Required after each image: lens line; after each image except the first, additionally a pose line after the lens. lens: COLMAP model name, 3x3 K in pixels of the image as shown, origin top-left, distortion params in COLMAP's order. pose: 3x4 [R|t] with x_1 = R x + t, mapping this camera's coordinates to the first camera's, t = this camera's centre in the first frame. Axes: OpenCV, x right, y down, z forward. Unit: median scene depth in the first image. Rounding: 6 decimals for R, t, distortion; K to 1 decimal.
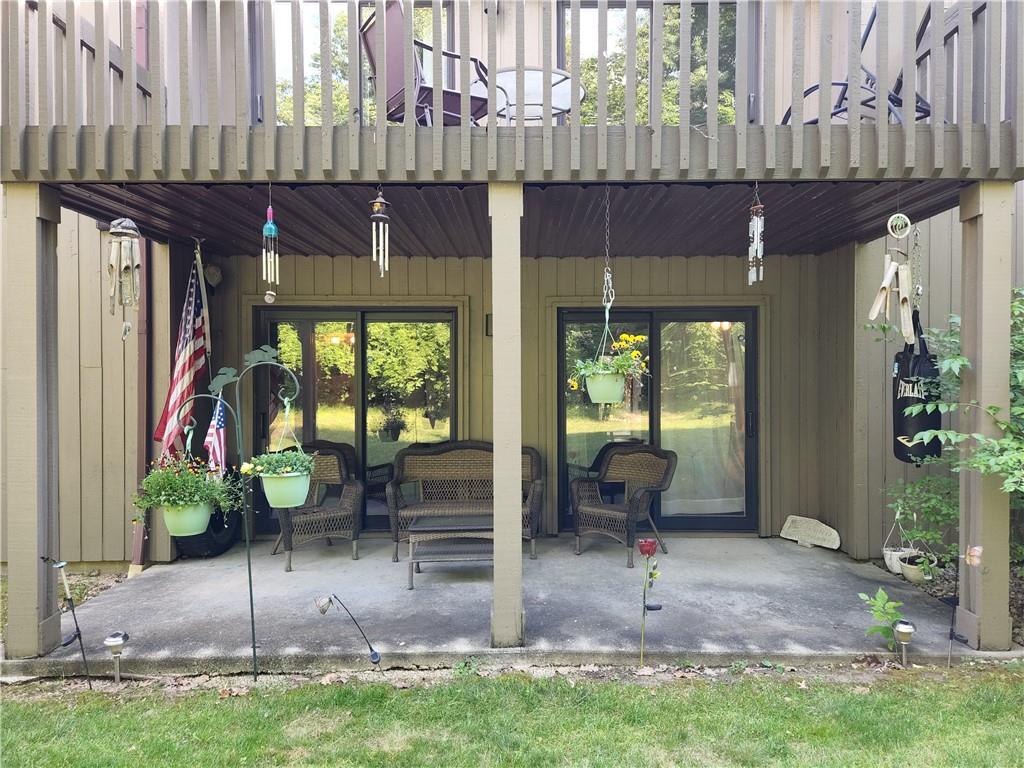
lens RADIAL K [[689.7, 0, 512.5], [0, 689.7, 388.1], [0, 0, 1]] dist [0.048433, -0.022525]
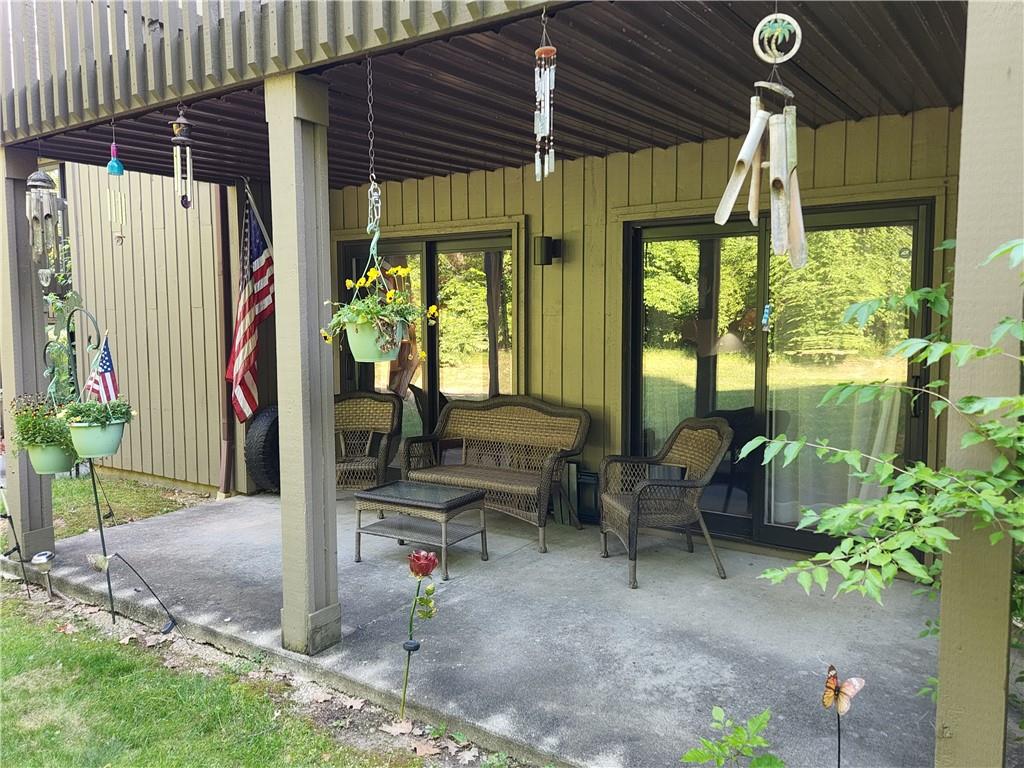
lens RADIAL K [[778.2, 0, 512.2], [0, 778.2, 374.9], [0, 0, 1]] dist [0.038223, -0.002556]
pose [[0.828345, 0.045432, -0.558372, 0.708125], [-0.004815, 0.997247, 0.073999, -0.026127], [0.560197, -0.058608, 0.826284, 0.388296]]
